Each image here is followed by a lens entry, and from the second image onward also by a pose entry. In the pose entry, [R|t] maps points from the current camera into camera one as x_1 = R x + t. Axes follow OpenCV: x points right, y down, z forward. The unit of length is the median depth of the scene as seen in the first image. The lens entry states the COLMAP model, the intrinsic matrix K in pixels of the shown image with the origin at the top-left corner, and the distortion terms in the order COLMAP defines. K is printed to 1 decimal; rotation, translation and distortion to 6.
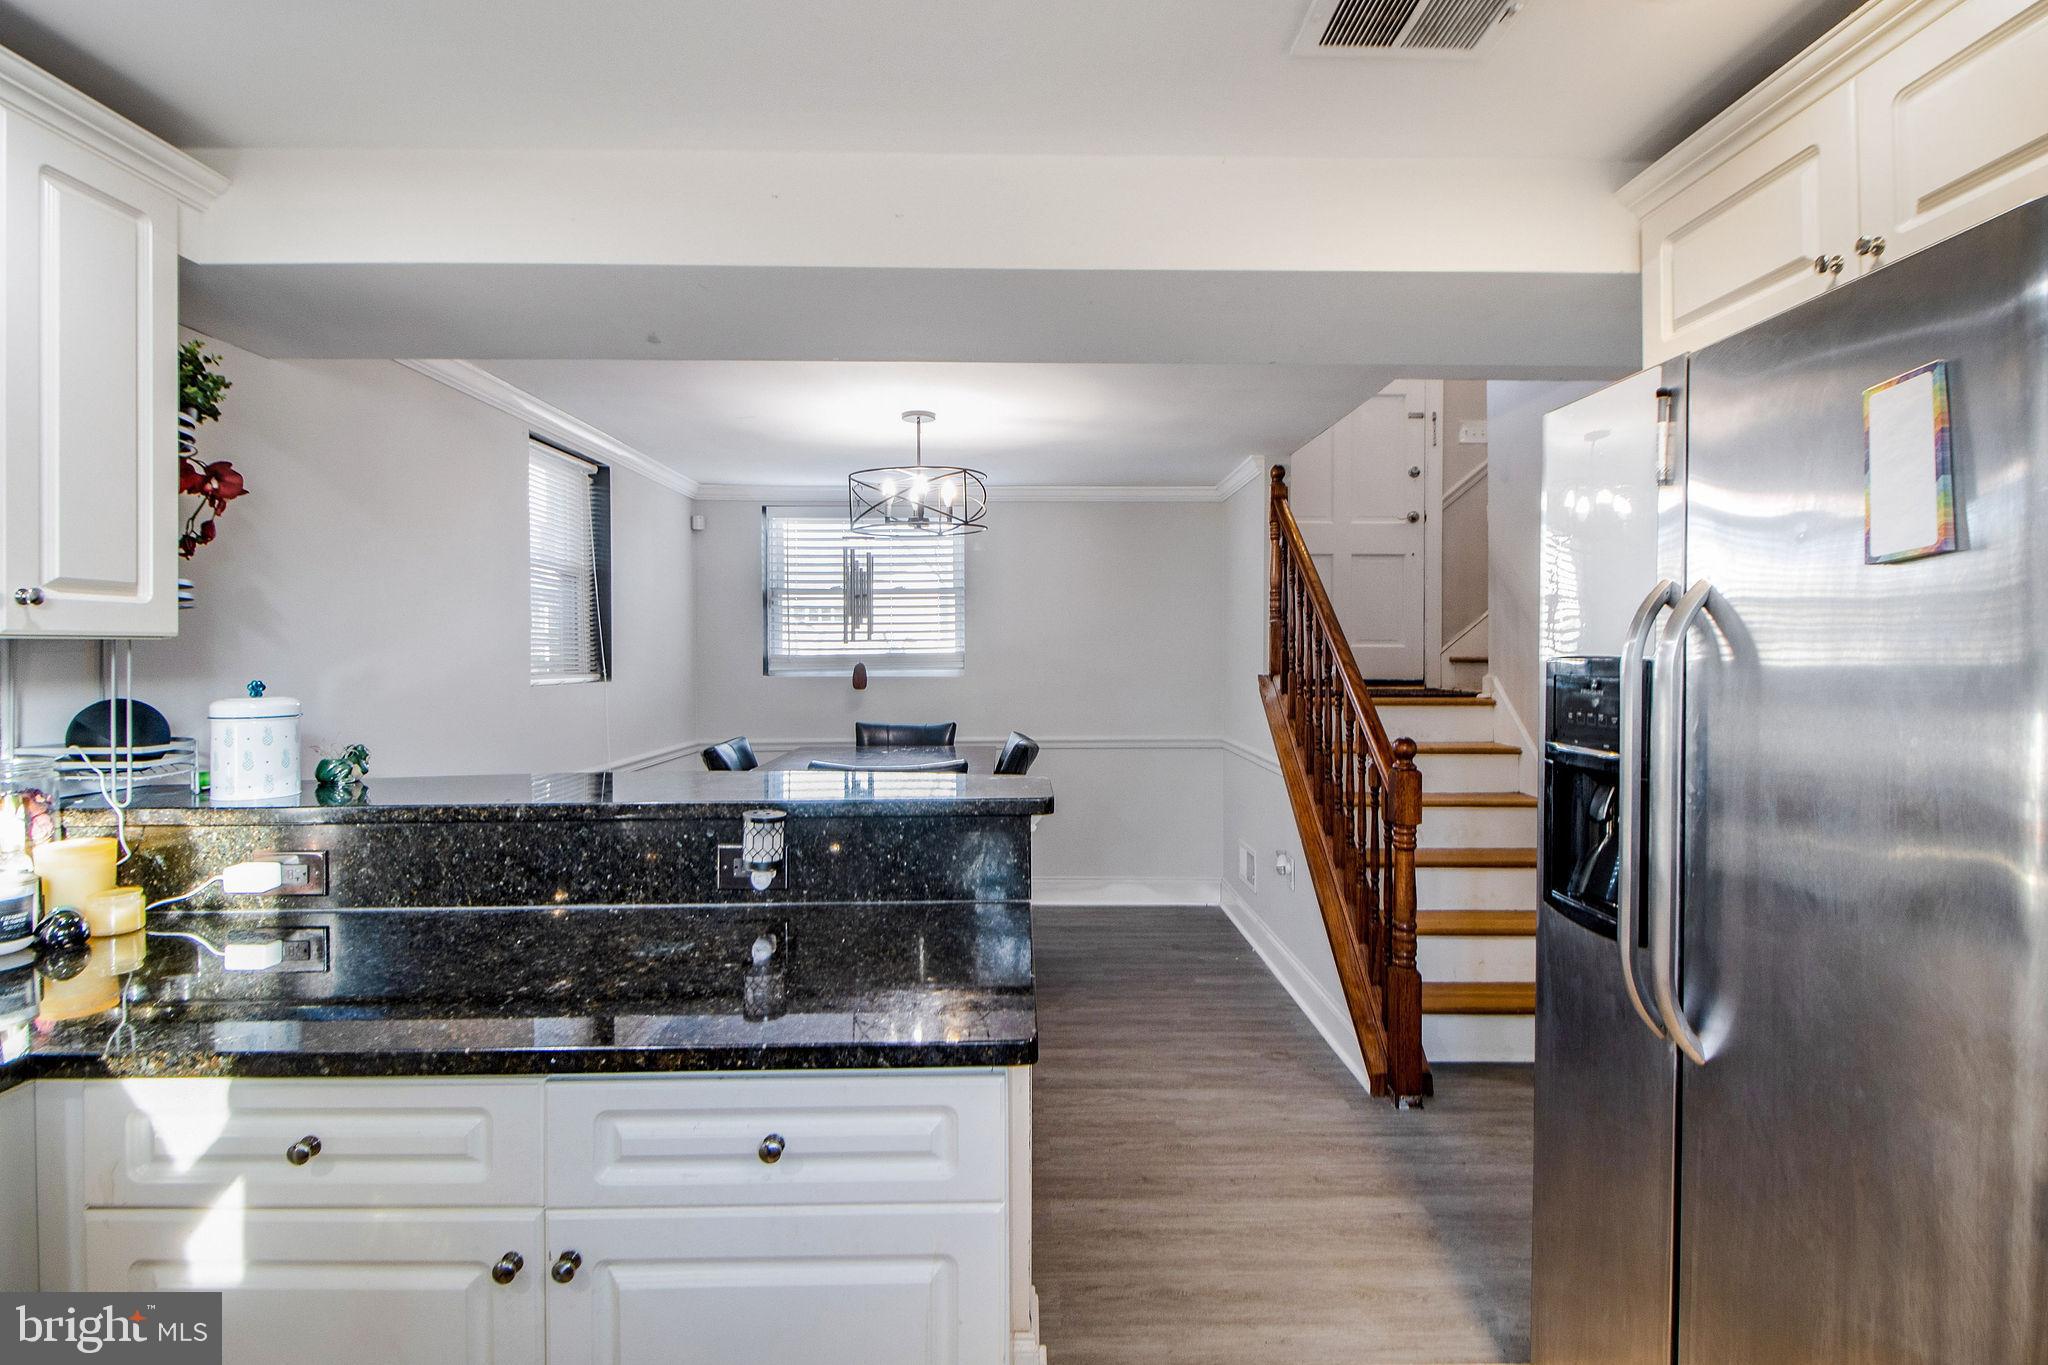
lens RADIAL K [[996.0, 0, 1037.5], [0, 996.0, 658.0], [0, 0, 1]] dist [0.017966, -0.016918]
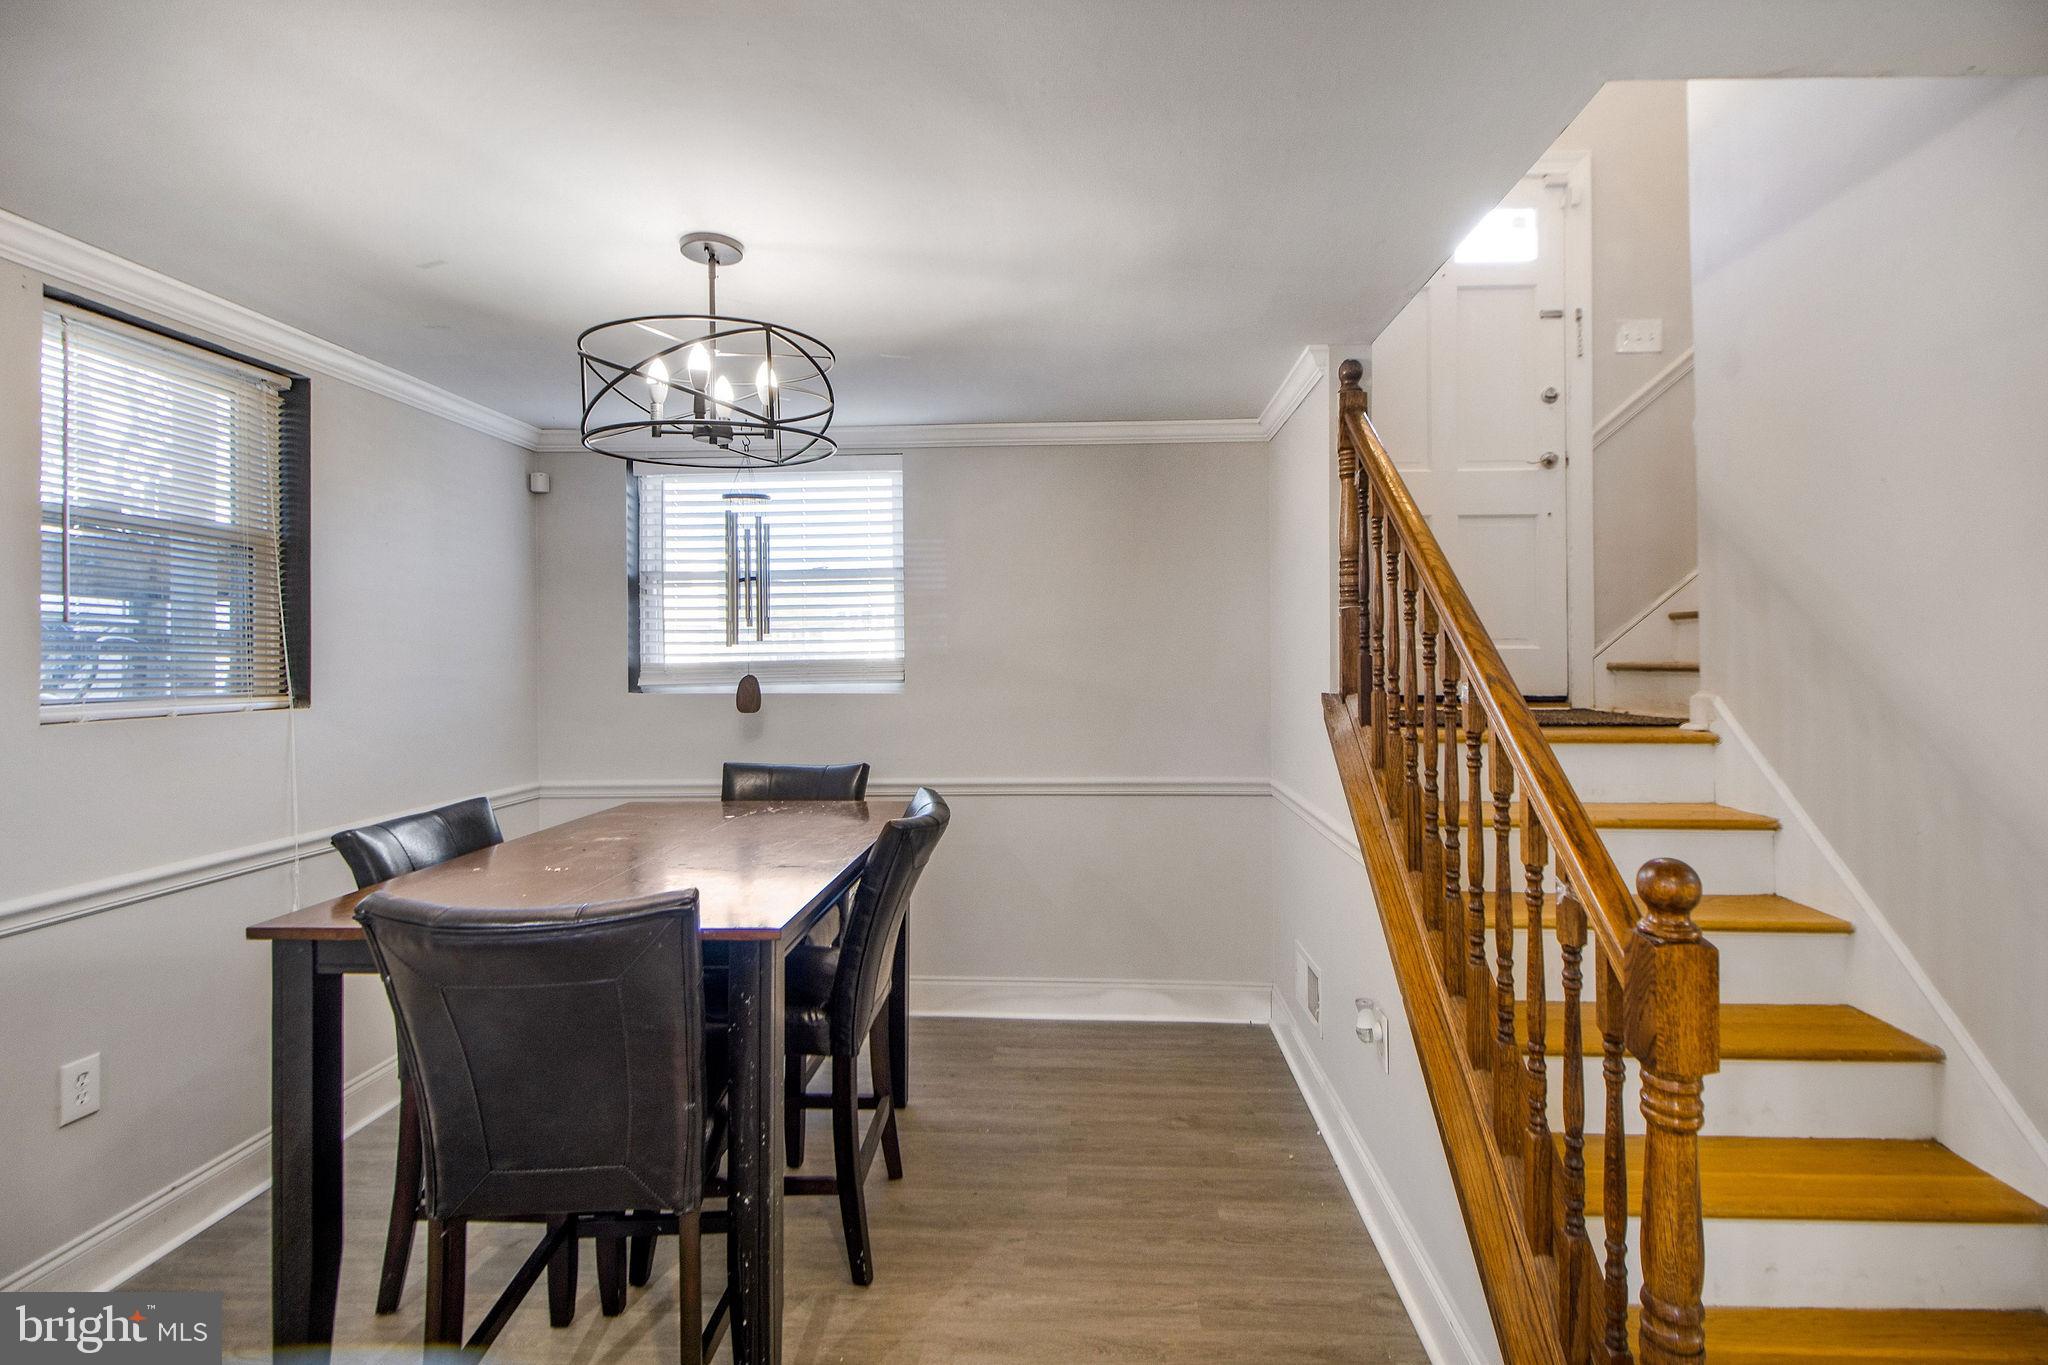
lens RADIAL K [[951.1, 0, 1046.7], [0, 951.1, 645.9], [0, 0, 1]] dist [0.017303, -0.014679]
pose [[0.997672, -0.005377, -0.067986, 0.095498], [0.004286, 0.999860, -0.016187, -0.004417], [0.068064, 0.015858, 0.997555, 0.415546]]
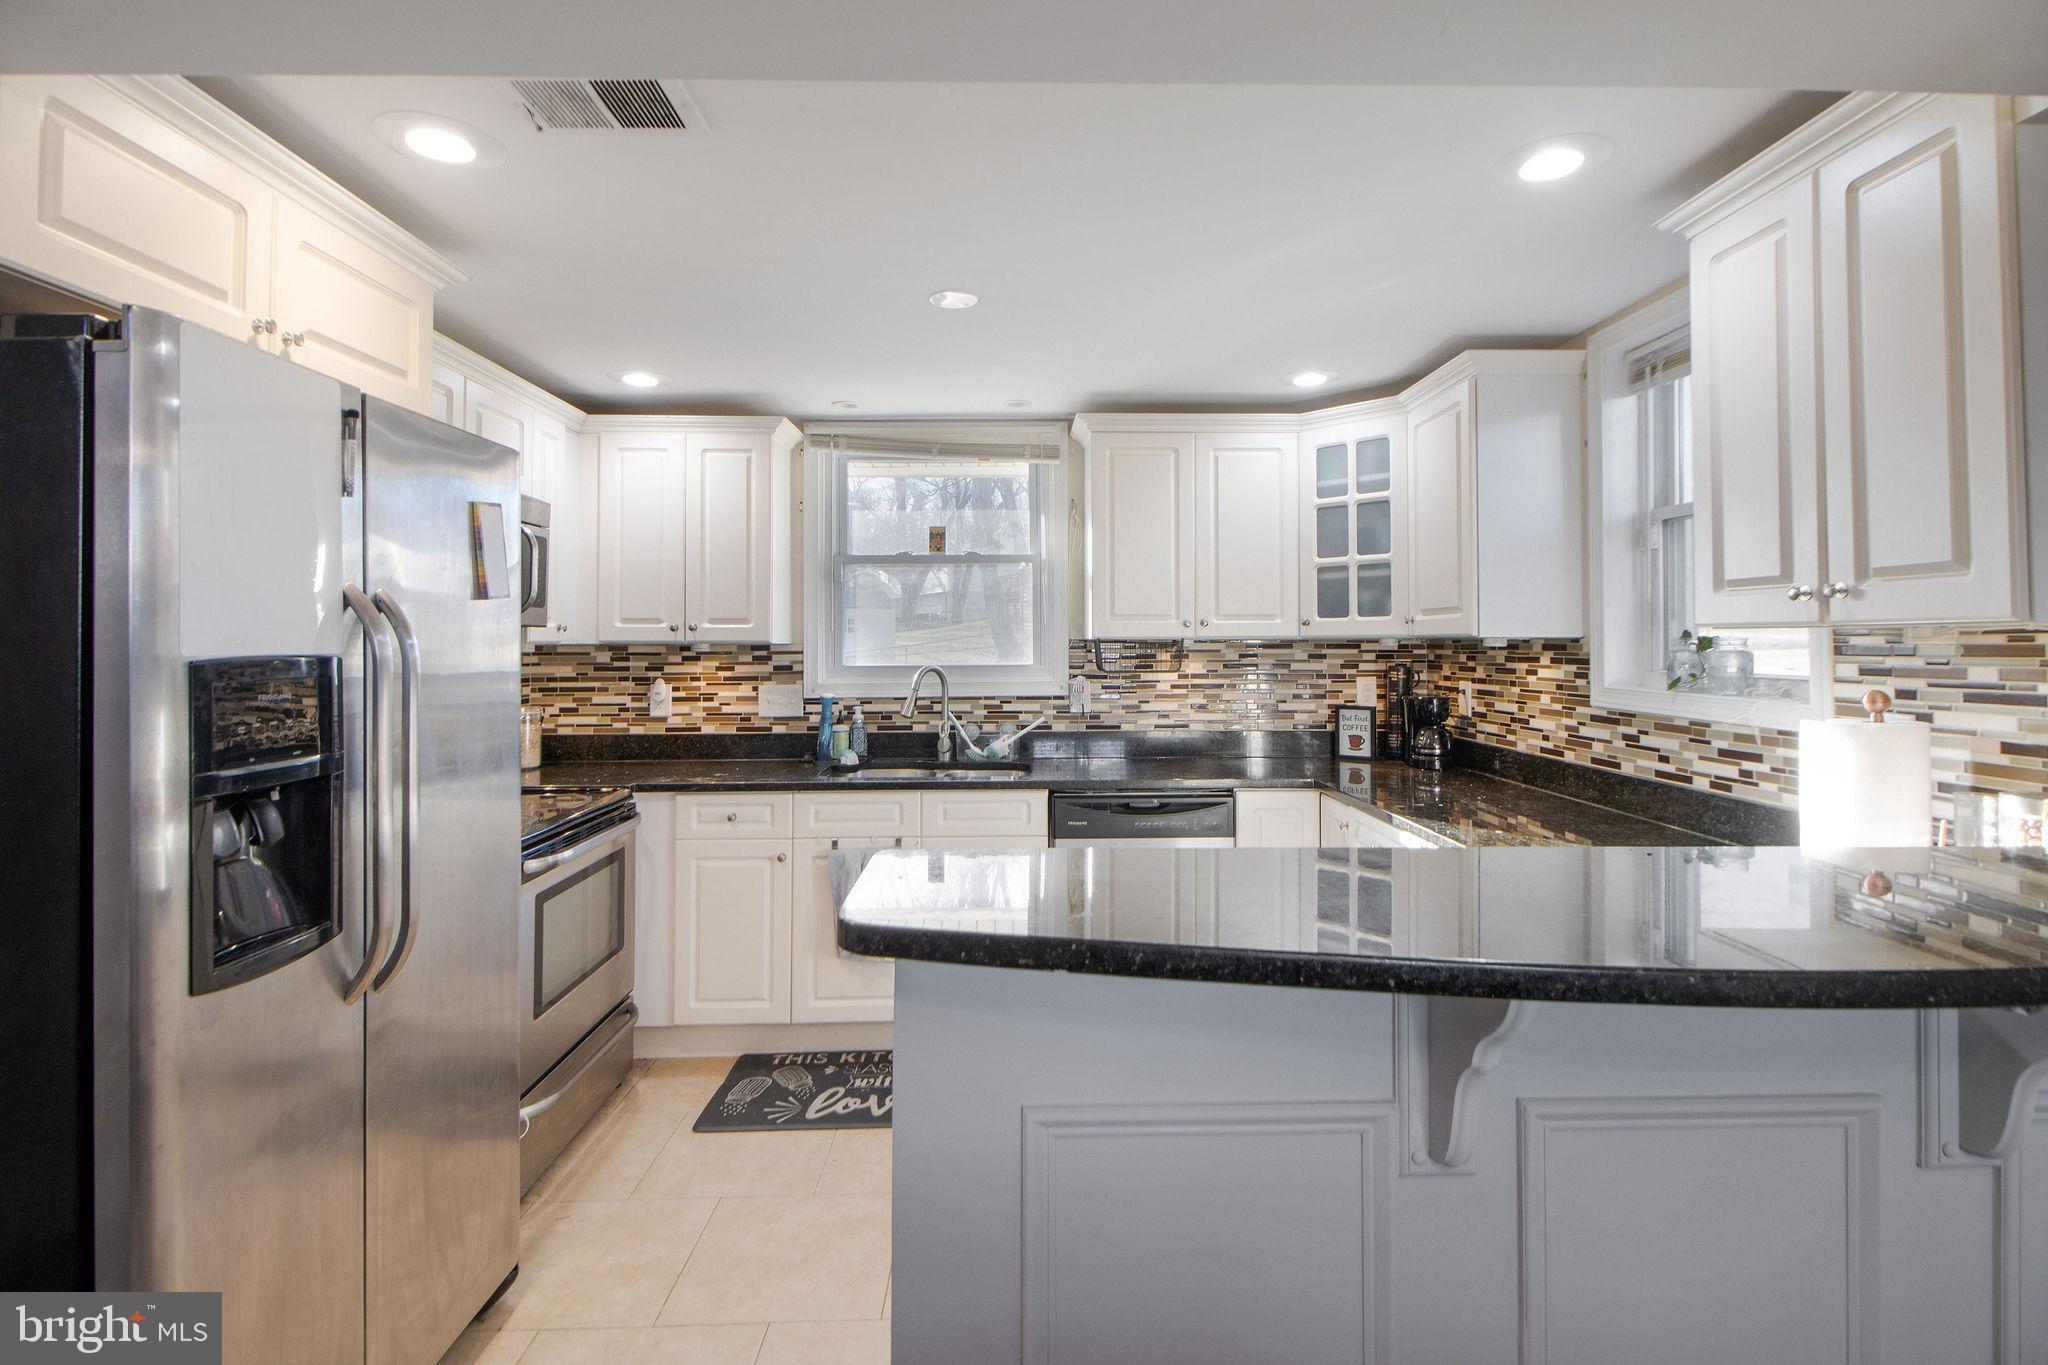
lens RADIAL K [[967.4, 0, 1041.6], [0, 967.4, 619.1], [0, 0, 1]] dist [0.018941, -0.015442]
pose [[-0.999803, 0.004756, -0.019275, -0.038536], [0.005052, 0.999869, -0.015381, -0.006688], [0.019199, -0.015476, -0.999696, 0.718789]]
